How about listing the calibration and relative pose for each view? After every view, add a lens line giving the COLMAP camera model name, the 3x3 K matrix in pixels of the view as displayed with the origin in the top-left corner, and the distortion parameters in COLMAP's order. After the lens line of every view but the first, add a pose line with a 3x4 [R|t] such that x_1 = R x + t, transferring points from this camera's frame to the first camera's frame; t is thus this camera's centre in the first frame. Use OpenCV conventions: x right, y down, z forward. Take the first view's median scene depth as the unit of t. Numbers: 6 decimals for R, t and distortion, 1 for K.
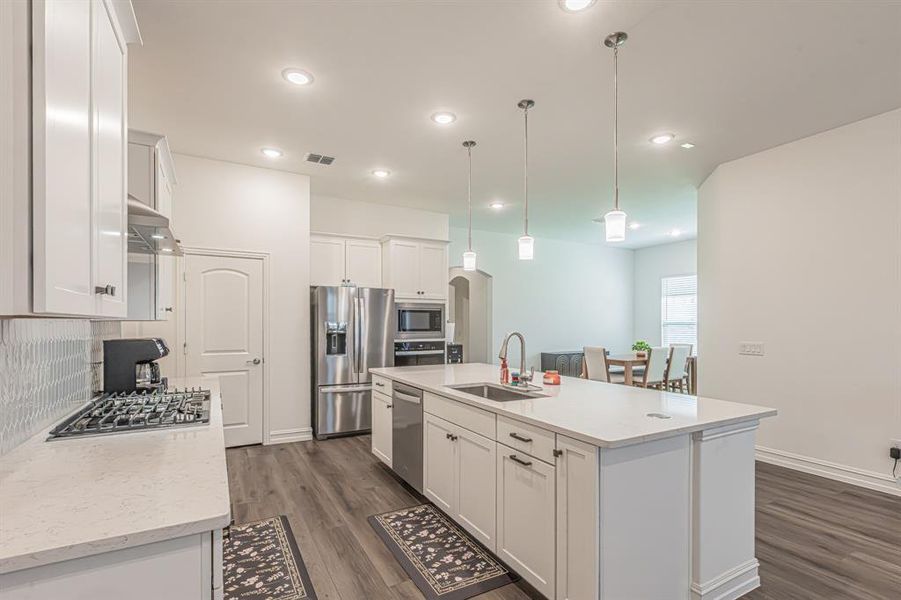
lens RADIAL K [[428.6, 0, 455.8], [0, 428.6, 316.8], [0, 0, 1]] dist [-0.002711, -0.000171]
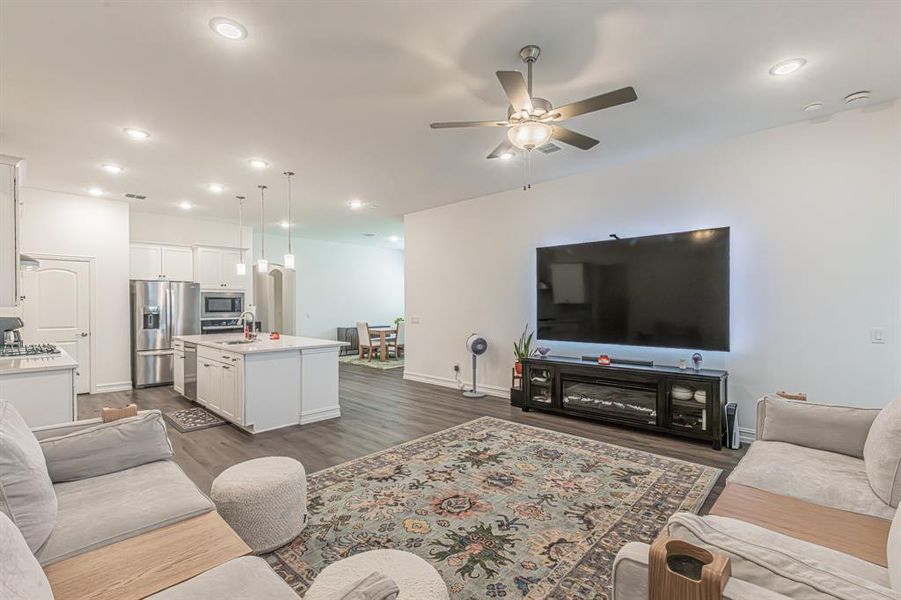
lens RADIAL K [[412.3, 0, 447.8], [0, 412.3, 302.6], [0, 0, 1]] dist [0.000943, -0.000762]
pose [[0.957502, -0.001353, 0.288423, 0.292347], [-0.001364, 0.999957, 0.009218, -0.014727], [-0.288423, -0.009219, 0.957459, -0.651329]]
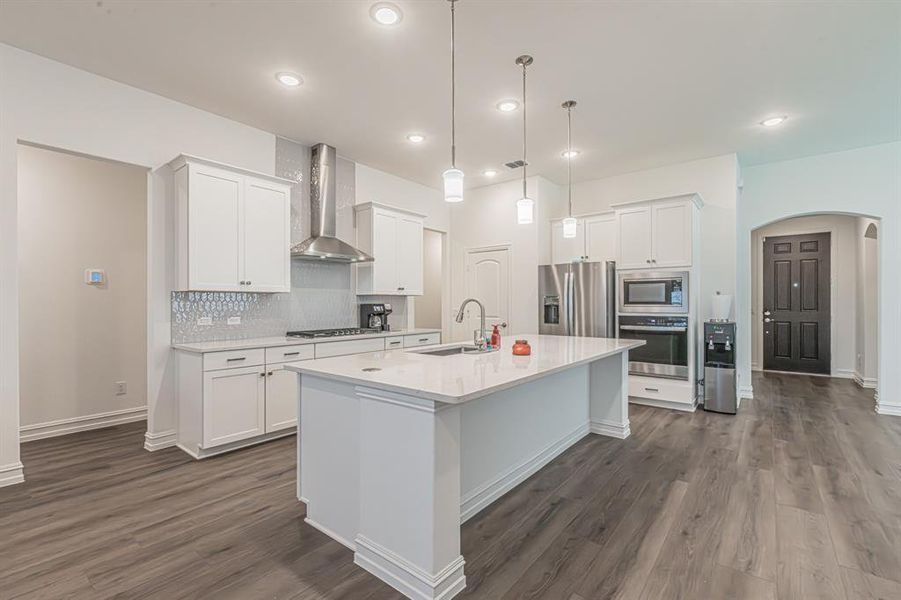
lens RADIAL K [[402.1, 0, 449.7], [0, 402.1, 304.6], [0, 0, 1]] dist [-0.003828, 0.000196]
pose [[0.371411, 0.000785, -0.928468, 0.666587], [0.015448, 0.999856, 0.007025, 0.026957], [0.928340, -0.016952, 0.371346, 0.364648]]
